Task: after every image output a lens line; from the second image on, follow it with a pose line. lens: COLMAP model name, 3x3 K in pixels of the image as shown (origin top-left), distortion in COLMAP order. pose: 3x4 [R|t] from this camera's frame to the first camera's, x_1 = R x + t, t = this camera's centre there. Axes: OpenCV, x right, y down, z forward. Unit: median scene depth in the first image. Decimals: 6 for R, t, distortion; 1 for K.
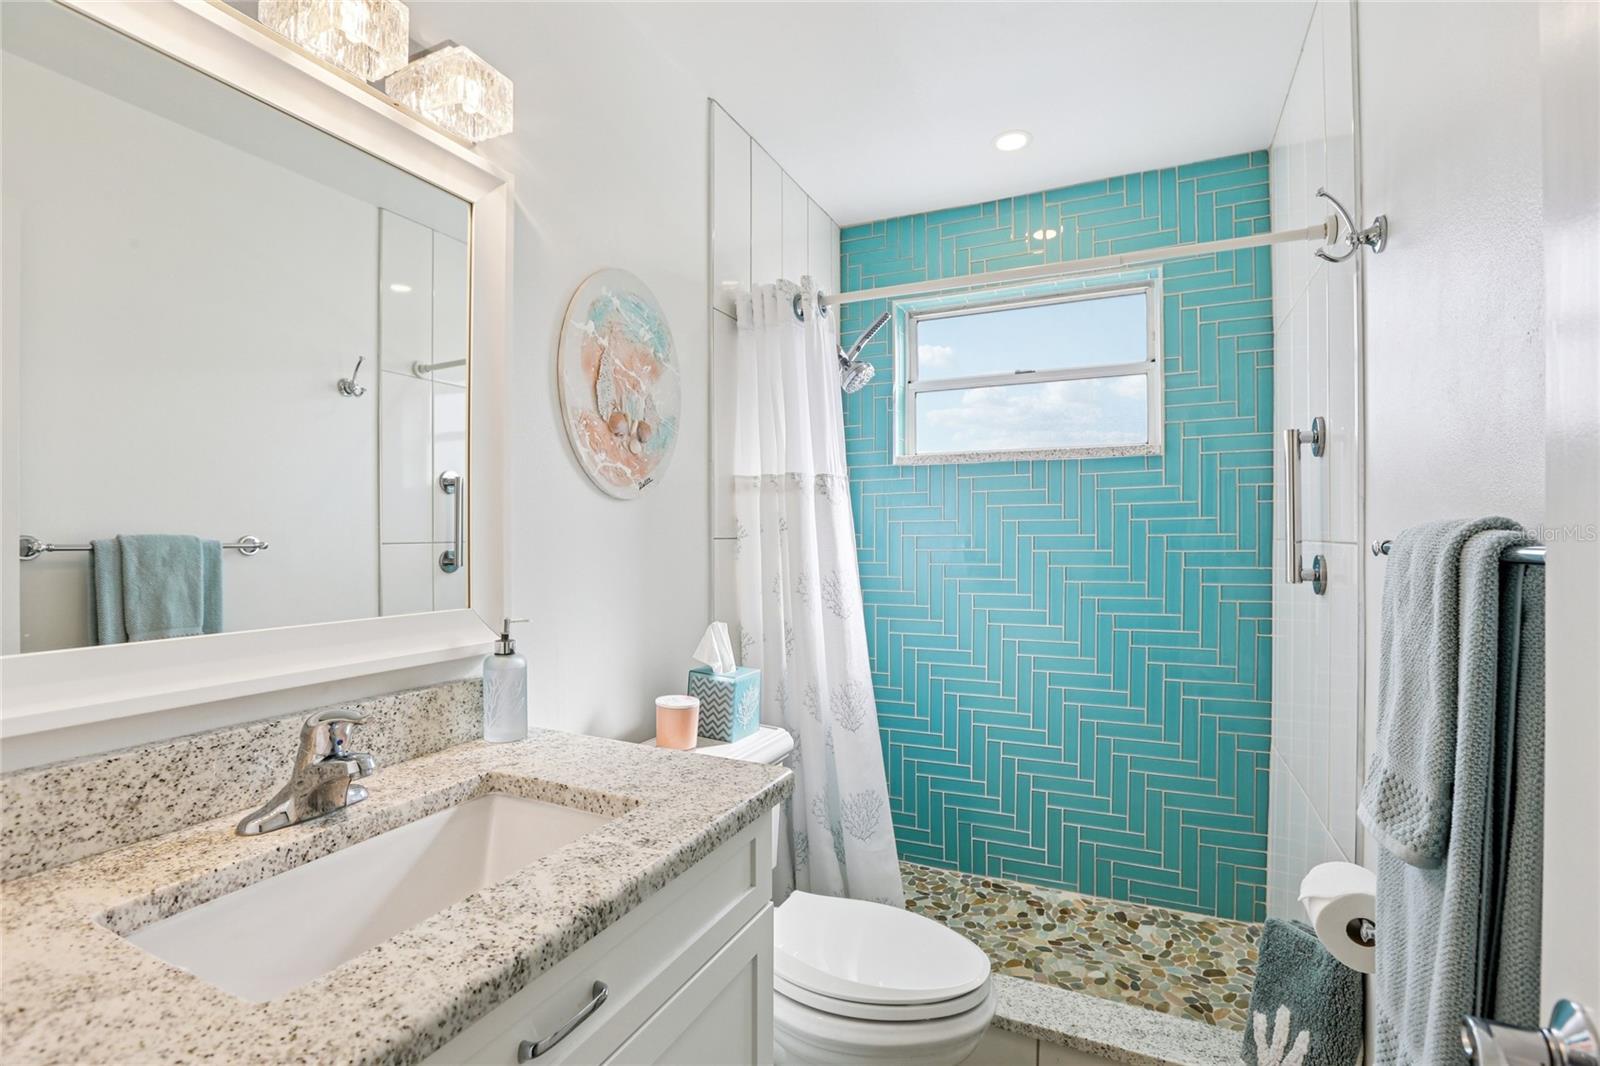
lens RADIAL K [[734.0, 0, 806.7], [0, 734.0, 540.6], [0, 0, 1]] dist [-0.026248, 0.002526]
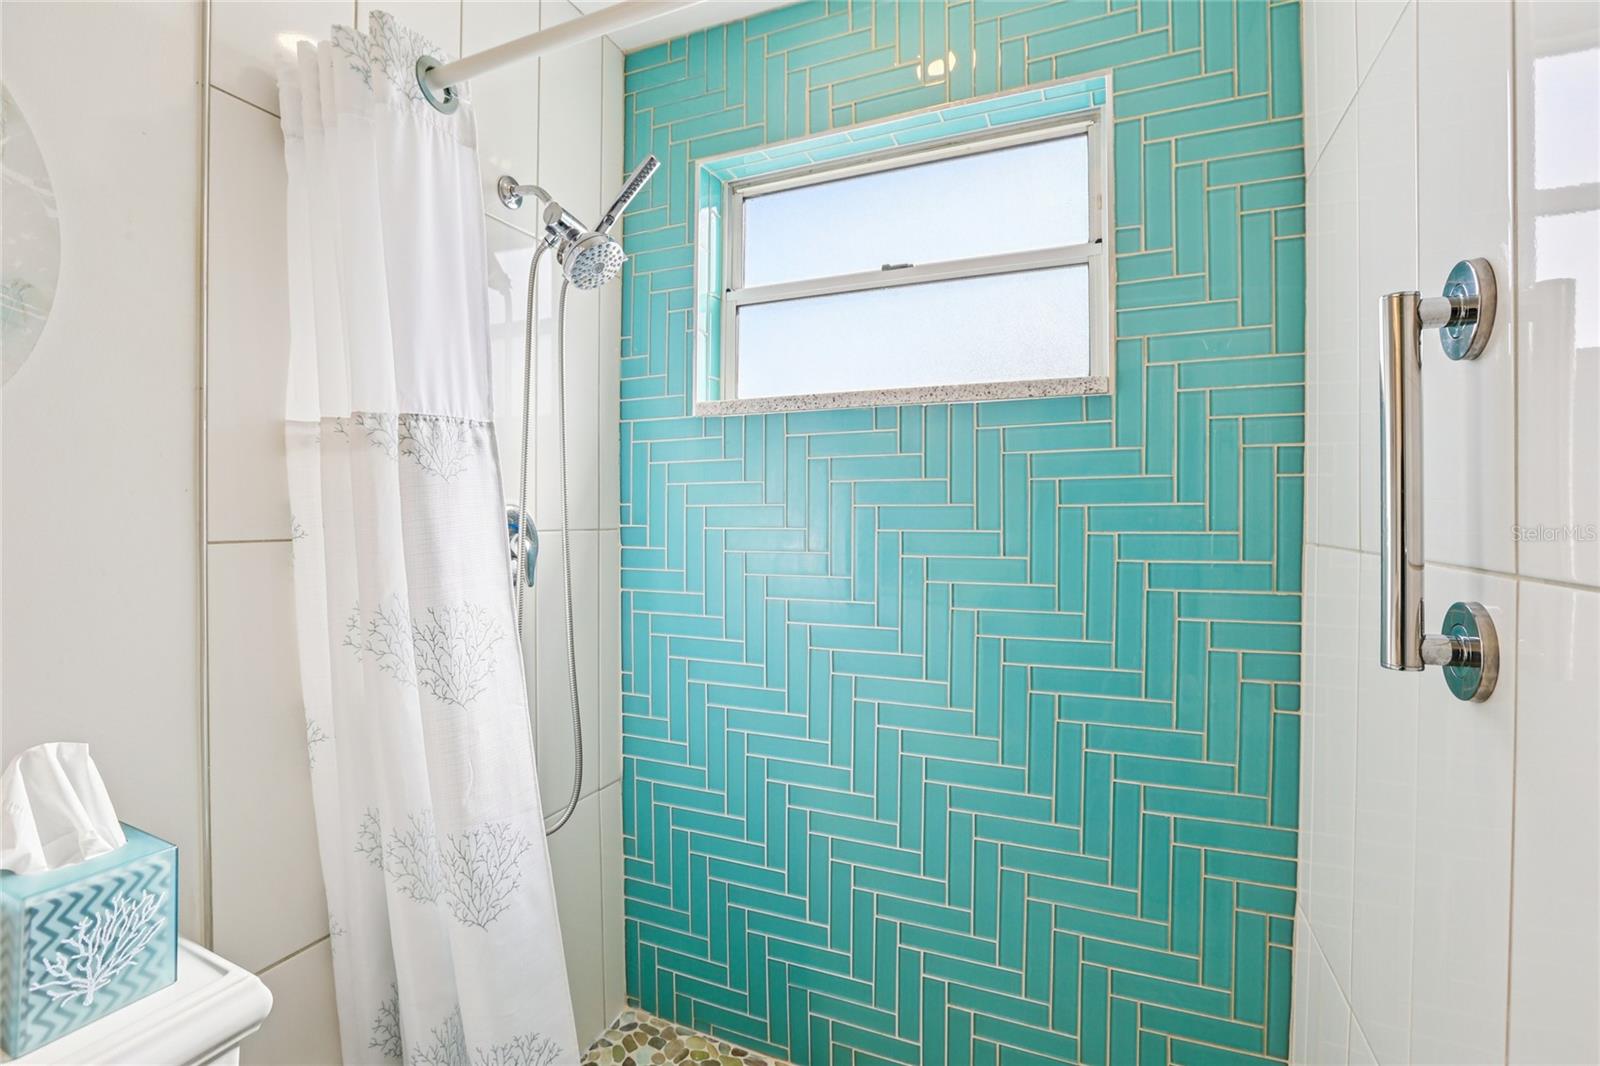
lens RADIAL K [[734.0, 0, 794.7], [0, 734.0, 518.7], [0, 0, 1]] dist [-0.026248, 0.002526]
pose [[0.999882, 0.004039, 0.014825, 0.225294], [-0.004048, 0.999992, 0.000580, -0.017679], [-0.014823, -0.000640, 0.999890, 0.418591]]
